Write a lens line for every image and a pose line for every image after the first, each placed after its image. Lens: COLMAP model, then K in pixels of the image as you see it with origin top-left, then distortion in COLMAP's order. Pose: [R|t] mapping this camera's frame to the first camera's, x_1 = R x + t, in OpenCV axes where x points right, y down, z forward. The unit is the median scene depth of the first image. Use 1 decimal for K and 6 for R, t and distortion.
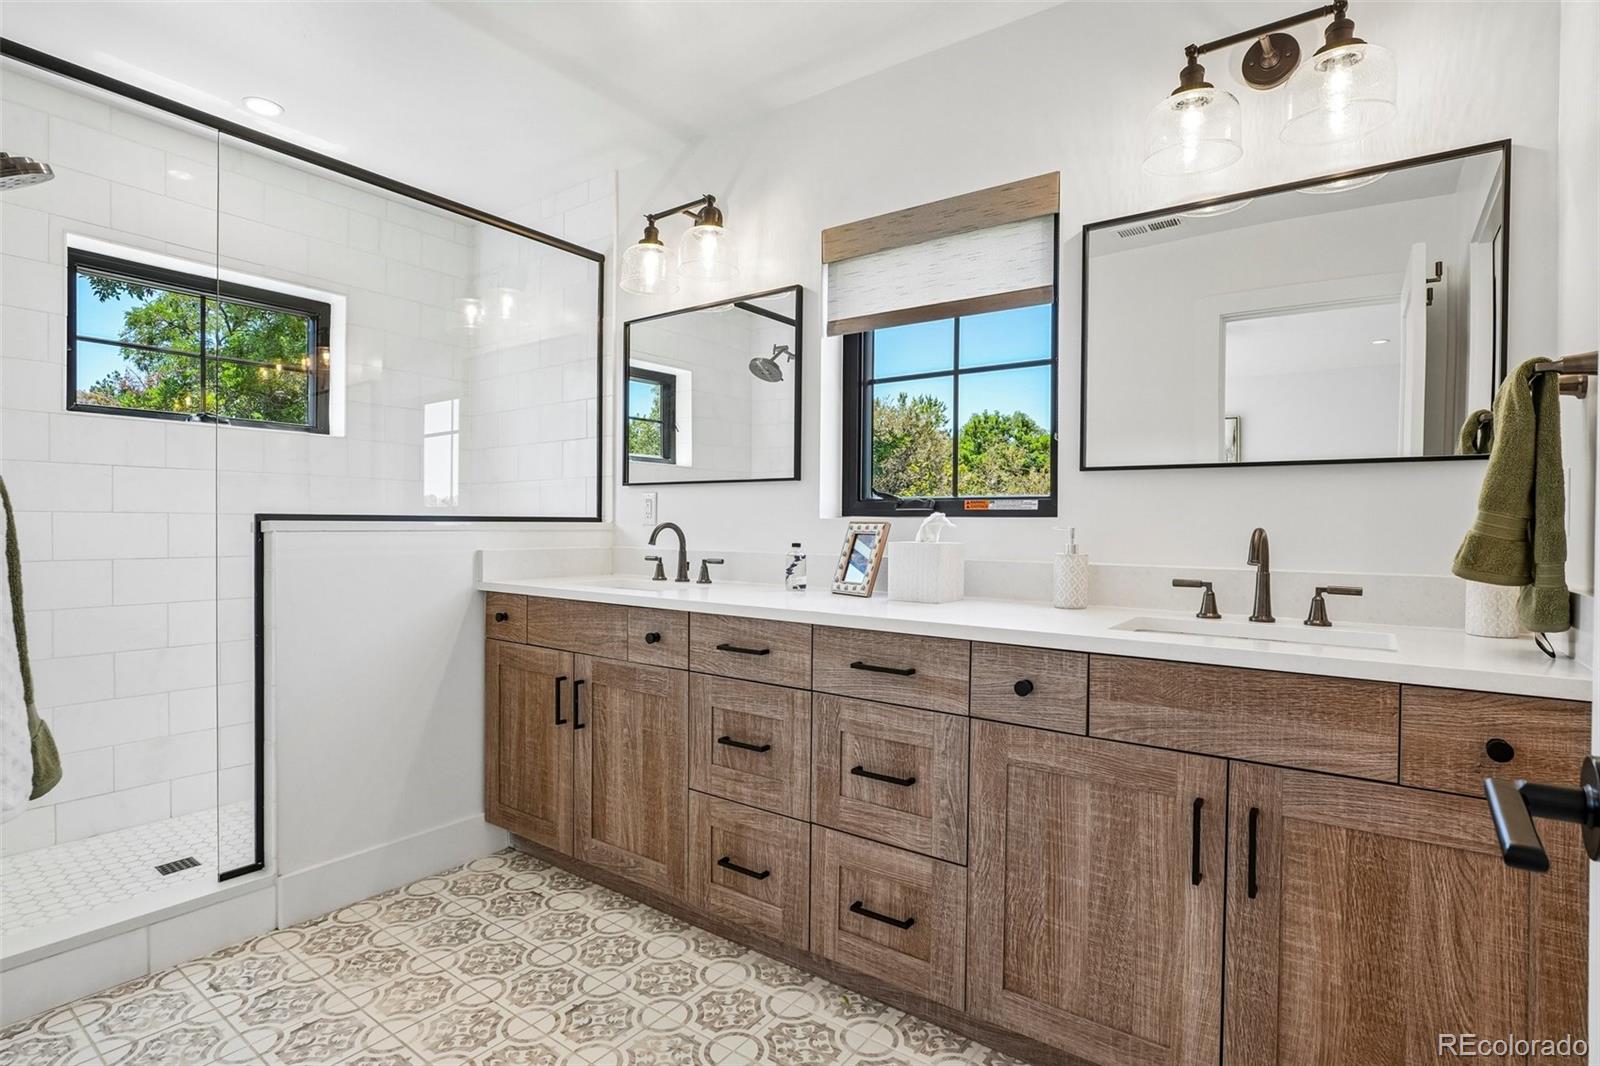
lens RADIAL K [[781.0, 0, 803.5], [0, 781.0, 534.5], [0, 0, 1]] dist [-0.031183, 0.006564]
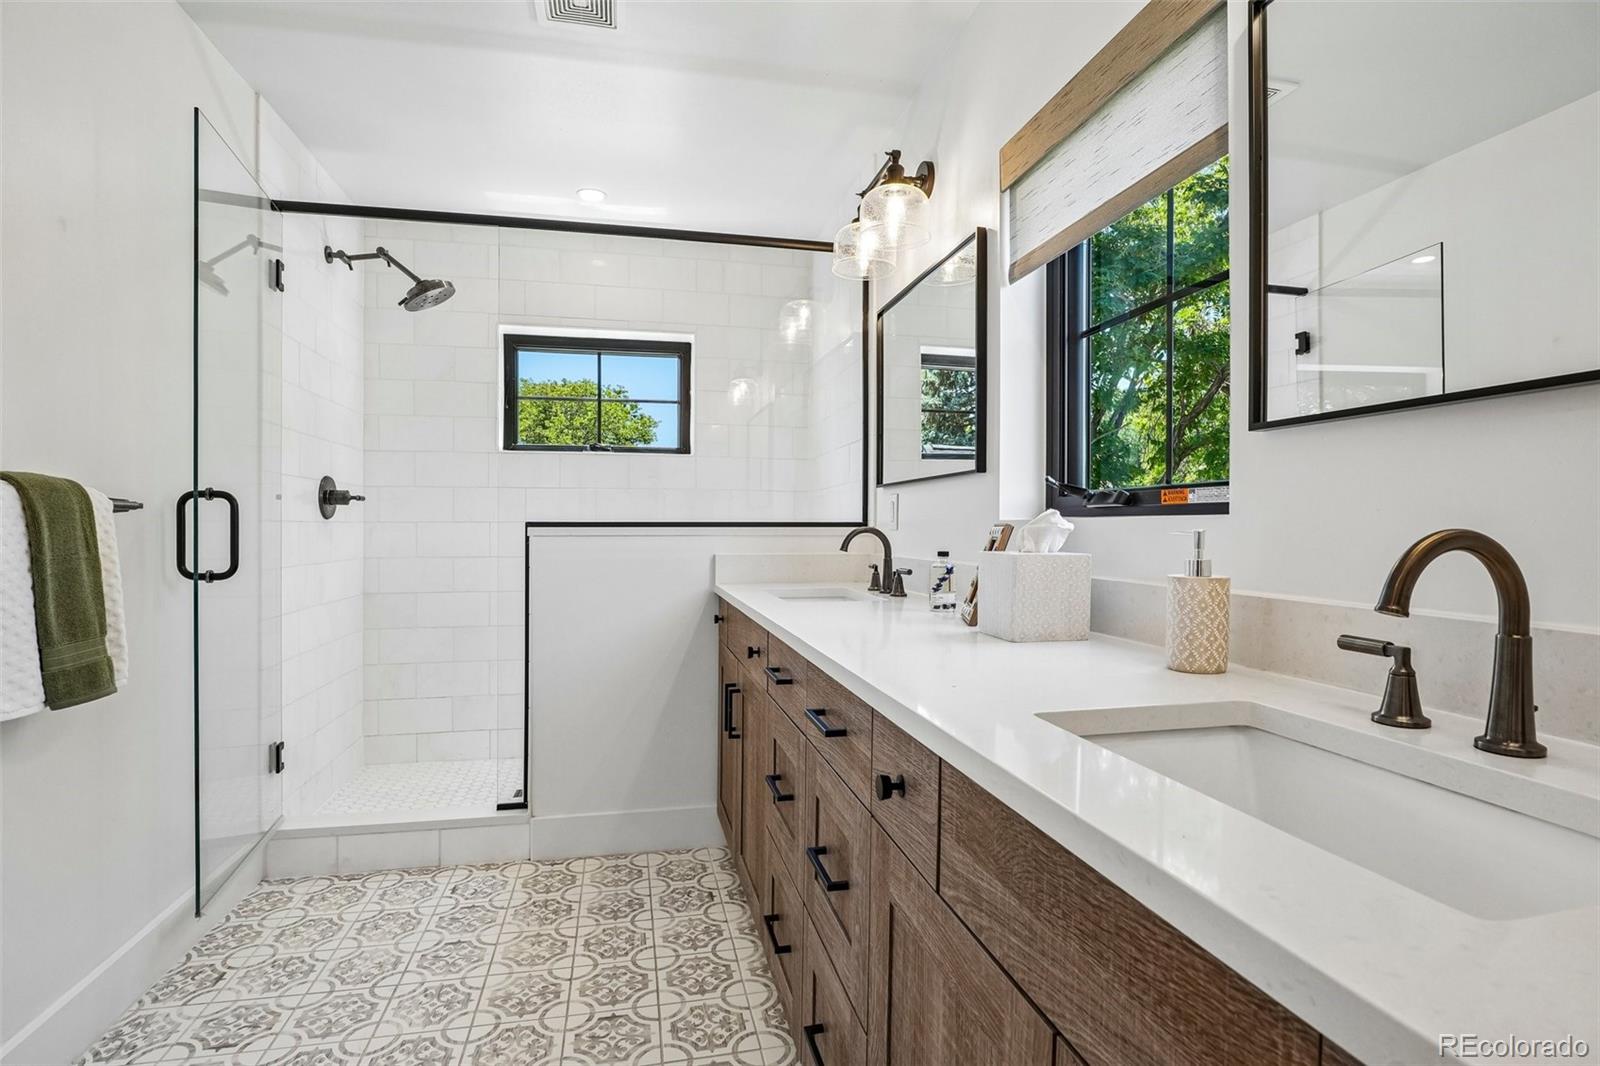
lens RADIAL K [[781.0, 0, 794.1], [0, 781.0, 530.7], [0, 0, 1]] dist [-0.031183, 0.006564]
pose [[0.751510, -0.003745, -0.659711, 0.450462], [-0.004446, 0.999932, -0.010741, -0.001239], [0.659707, 0.011005, 0.751442, 0.338860]]
